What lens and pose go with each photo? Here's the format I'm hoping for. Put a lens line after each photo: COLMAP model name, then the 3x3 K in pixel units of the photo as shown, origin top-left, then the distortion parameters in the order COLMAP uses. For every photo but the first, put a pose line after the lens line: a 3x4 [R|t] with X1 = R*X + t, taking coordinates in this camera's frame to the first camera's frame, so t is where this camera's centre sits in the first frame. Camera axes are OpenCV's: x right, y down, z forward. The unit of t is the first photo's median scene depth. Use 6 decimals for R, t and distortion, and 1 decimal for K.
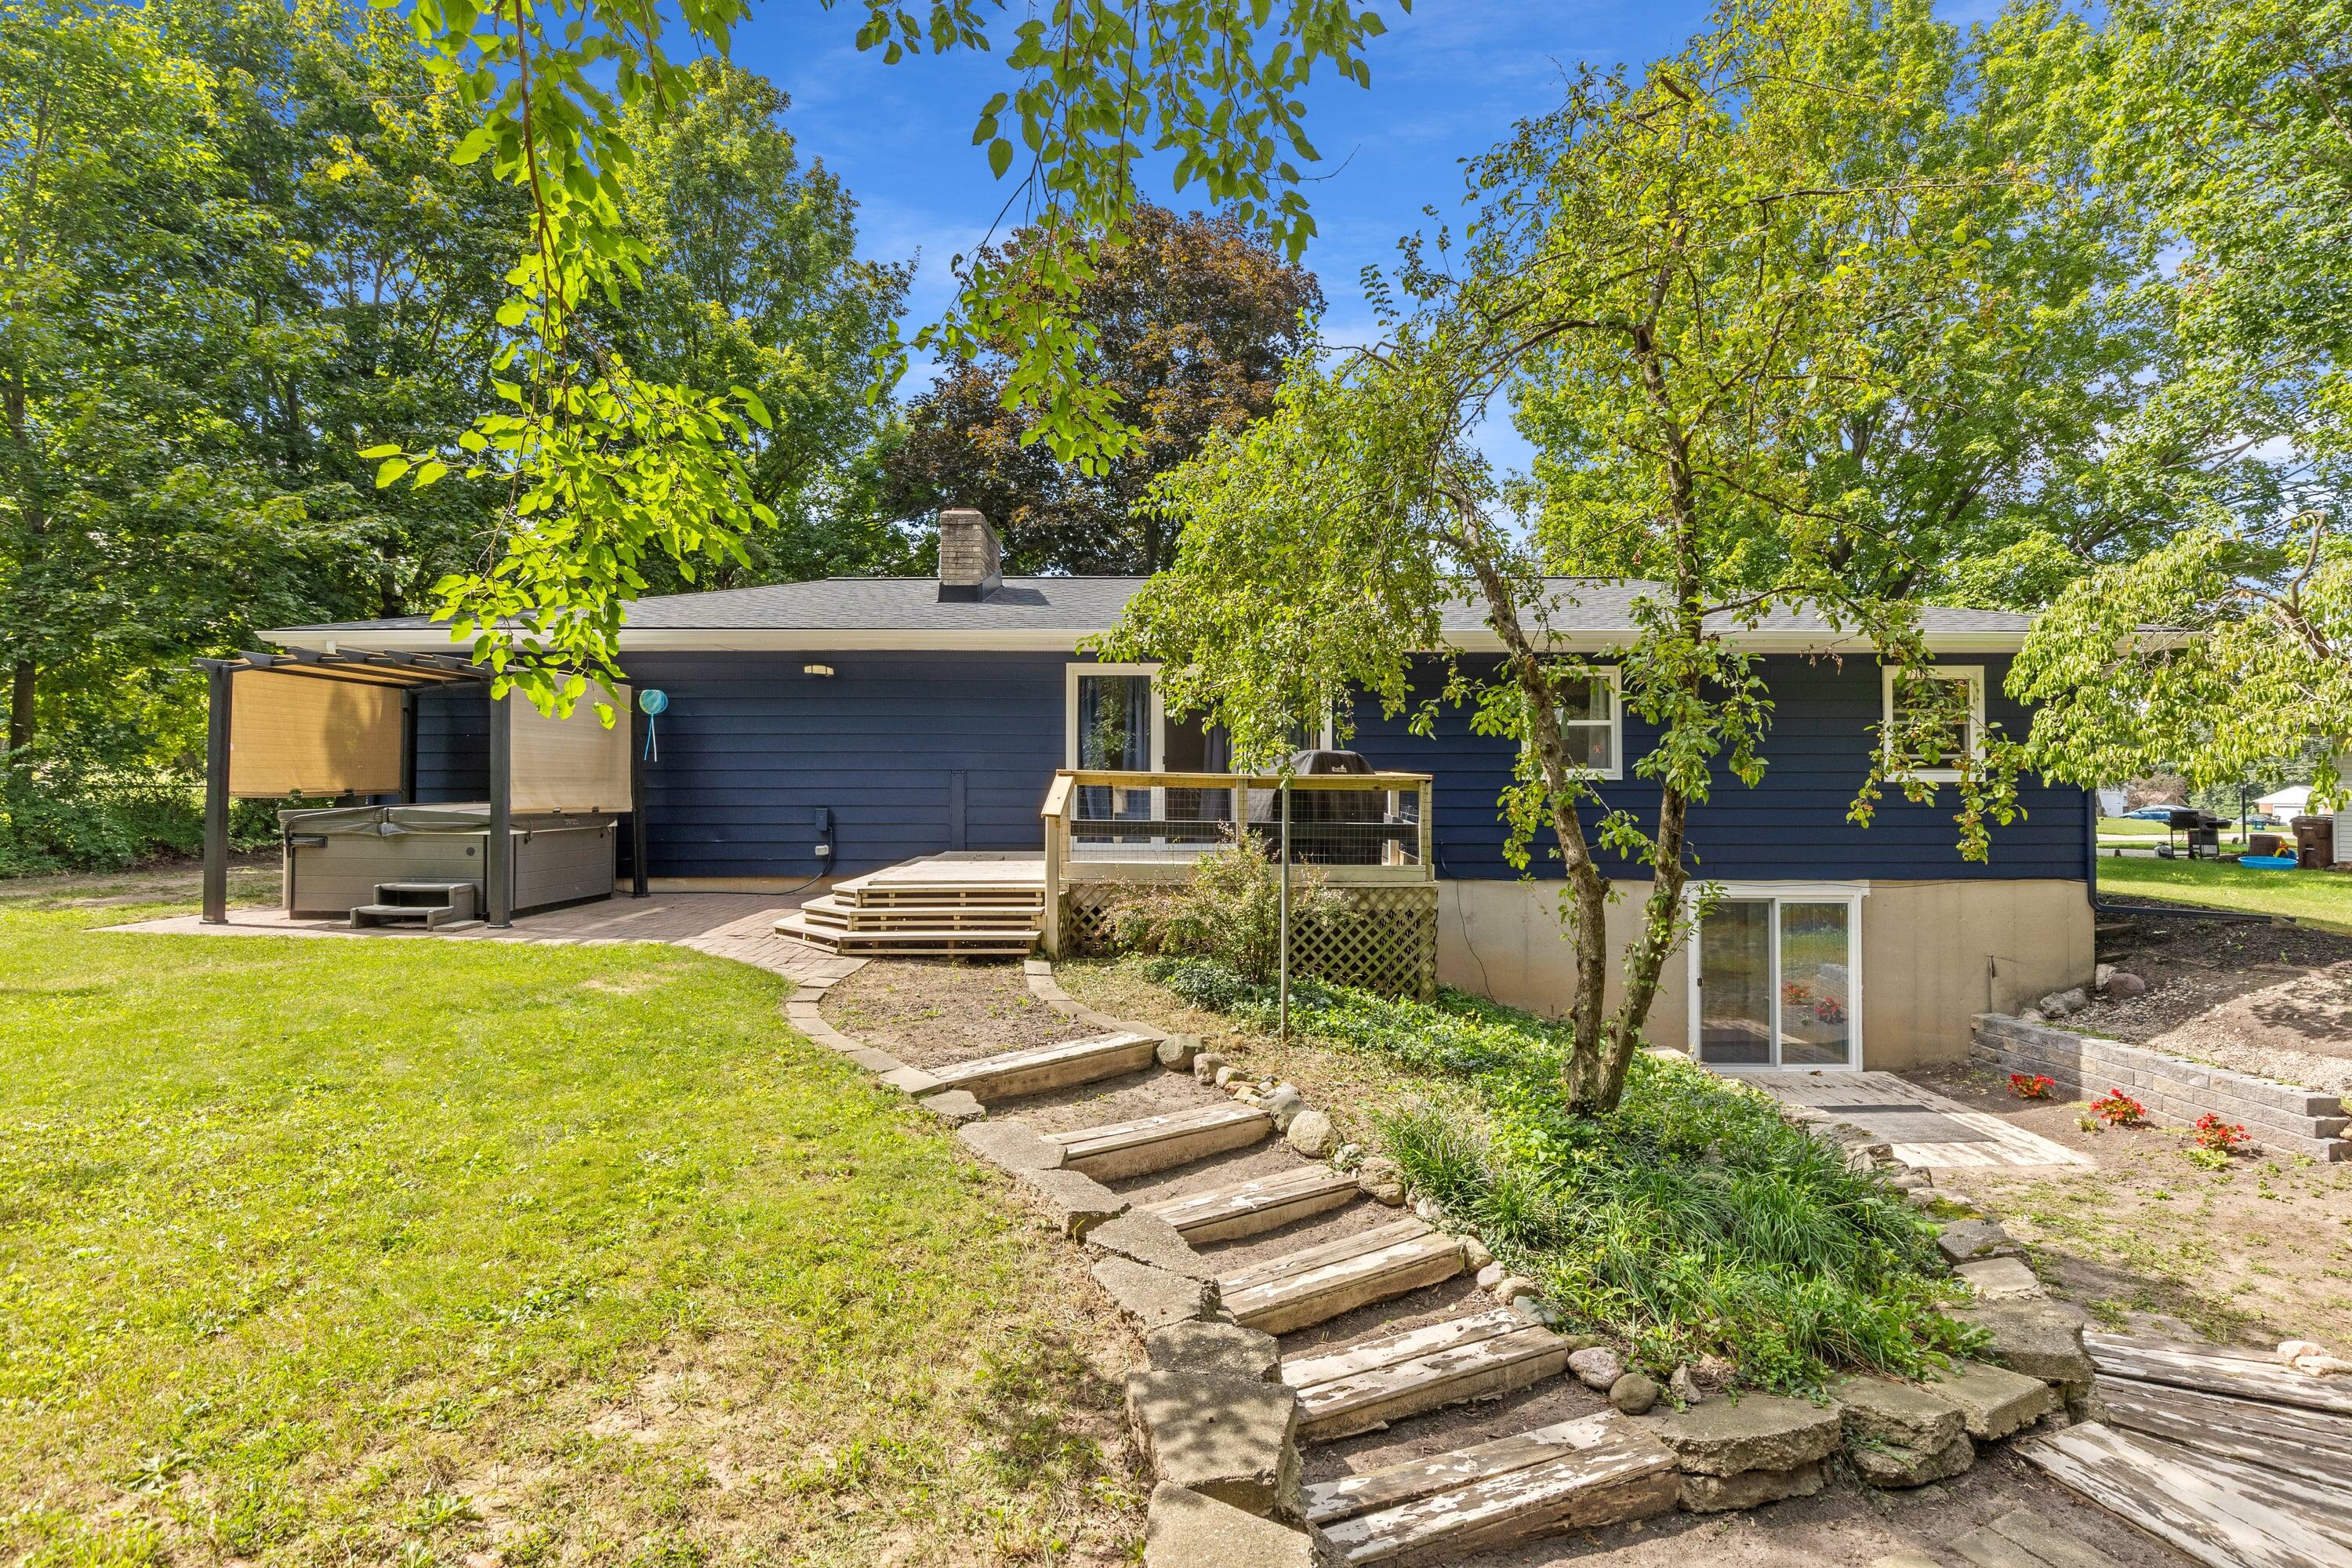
lens RADIAL K [[1126.4, 0, 1190.1], [0, 1126.4, 784.1], [0, 0, 1]] dist [0.000928, -0.000147]
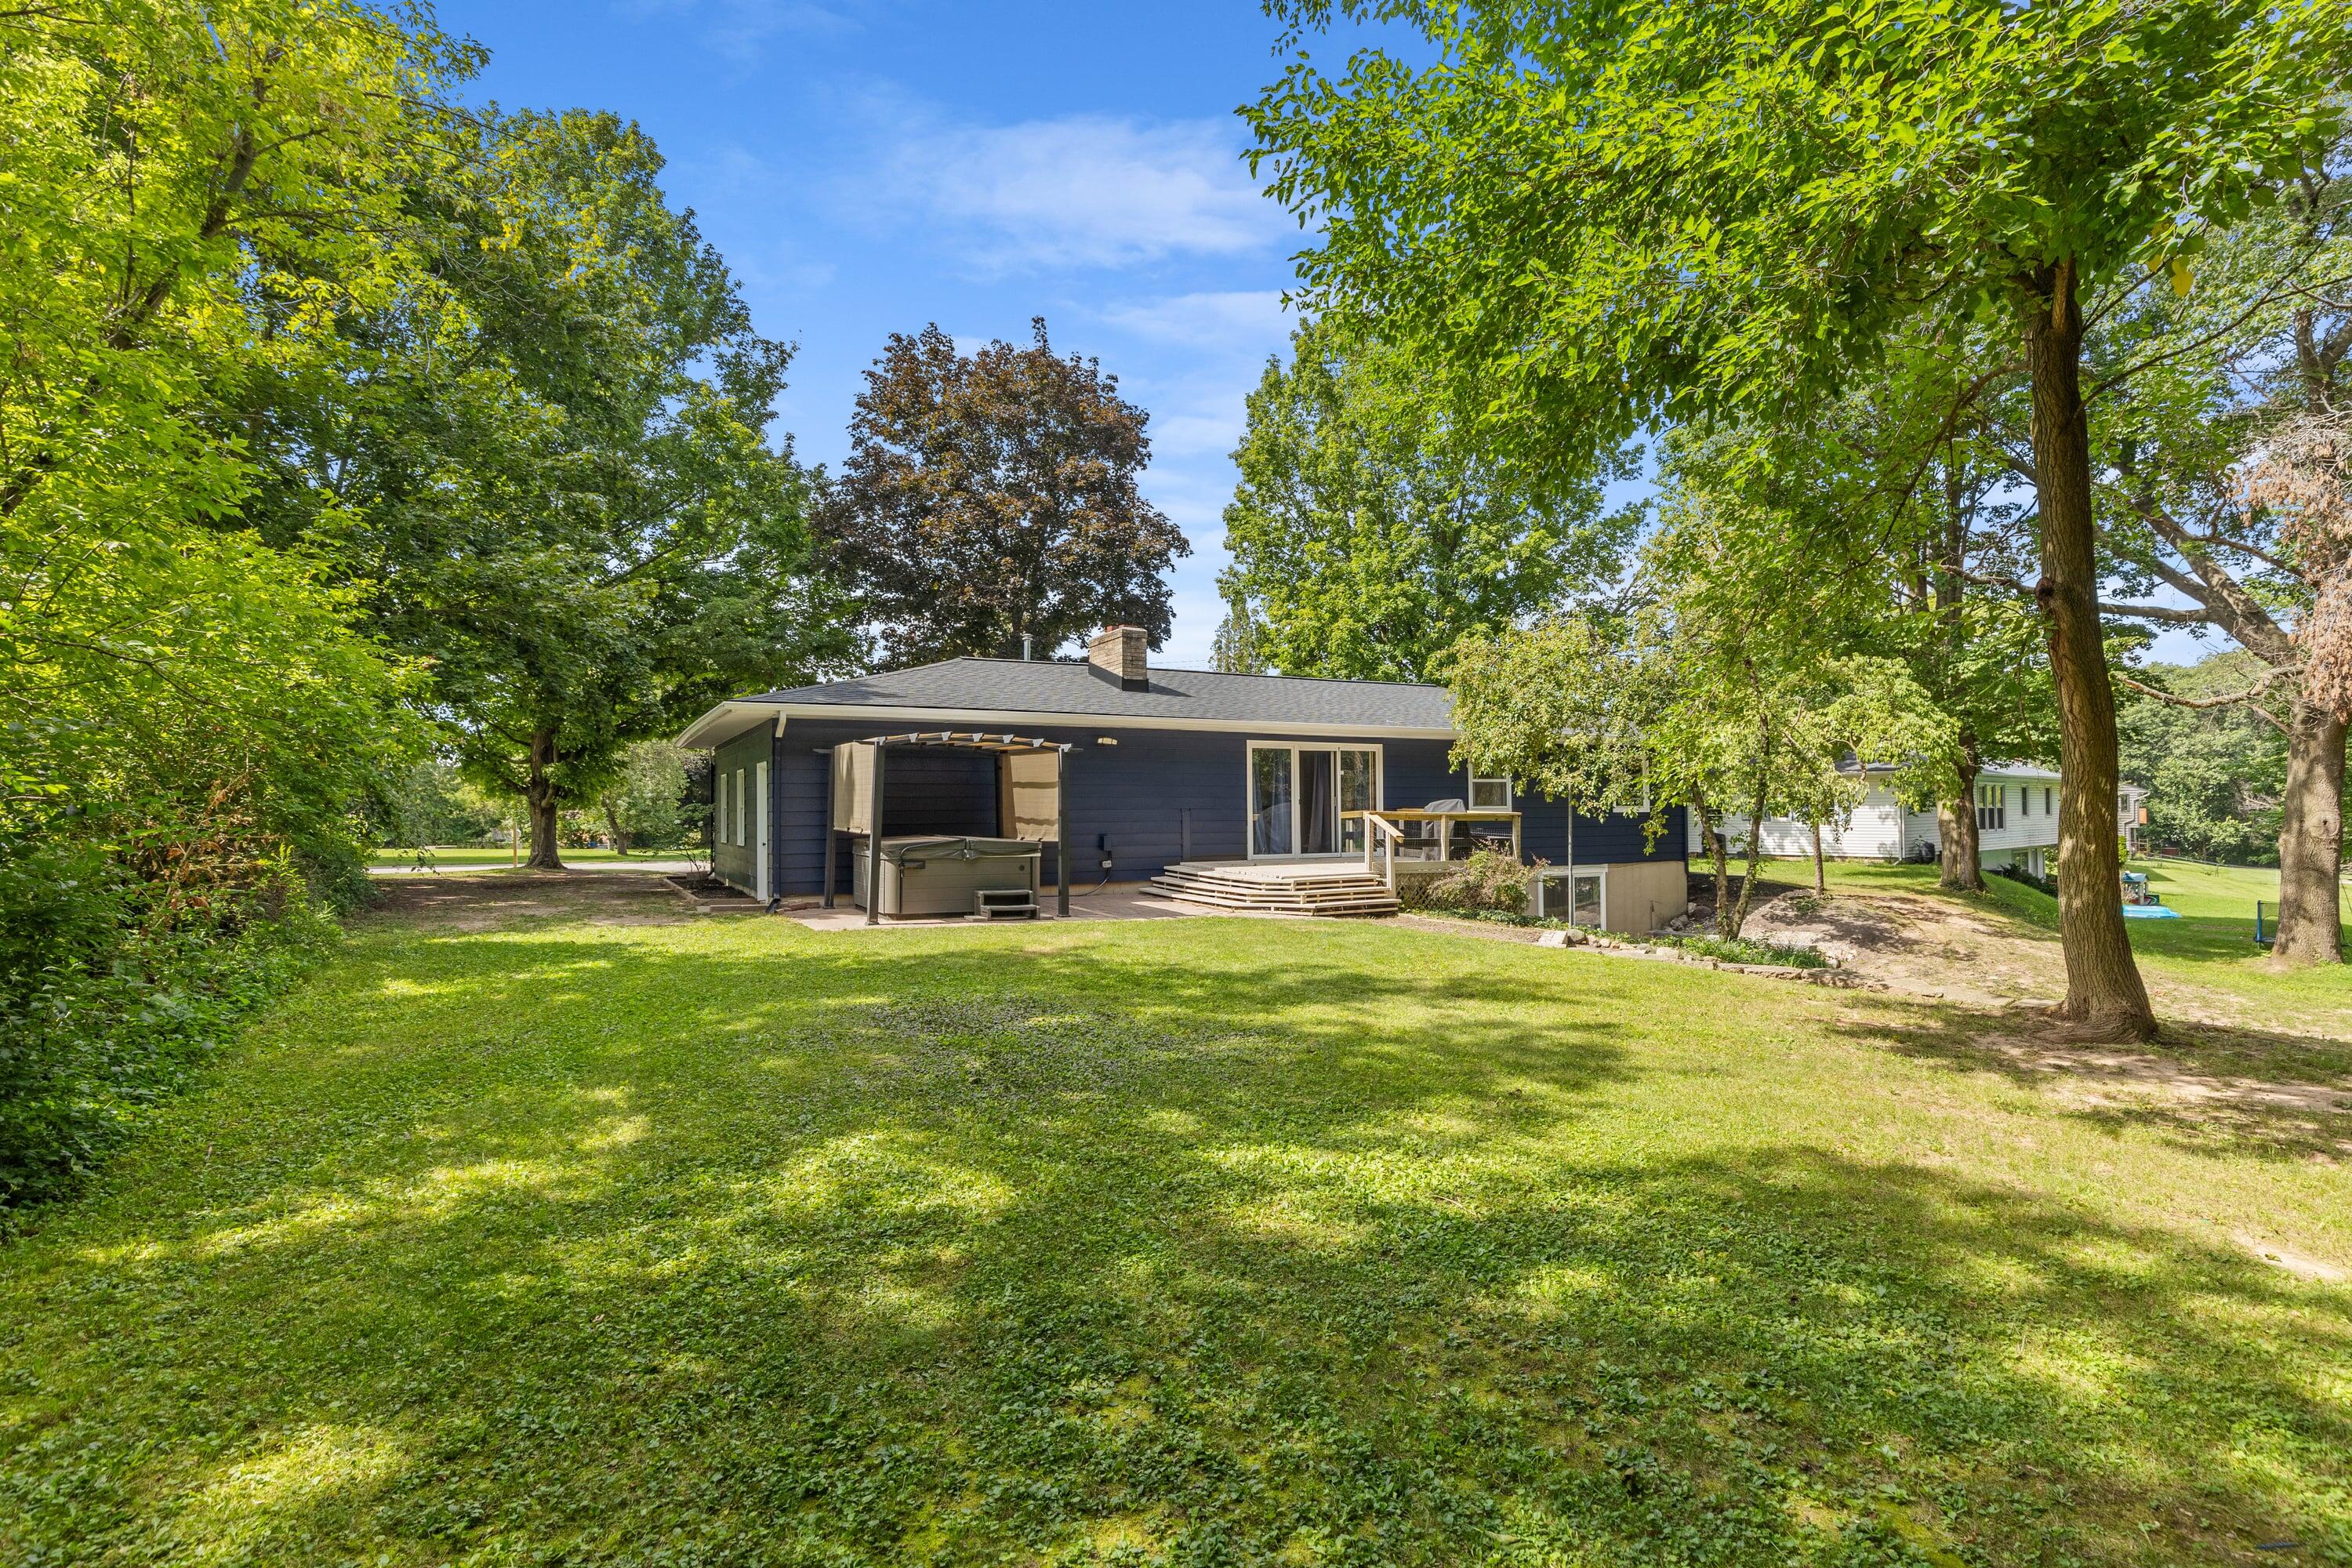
lens RADIAL K [[1139.3, 0, 1176.0], [0, 1139.3, 784.0], [0, 0, 1]] dist [0.002373, 0.000295]
pose [[0.865622, 0.009882, 0.500600, -1.043351], [0.000246, 0.999797, -0.020163, -0.015403], [-0.500697, 0.017577, 0.865444, -0.332647]]
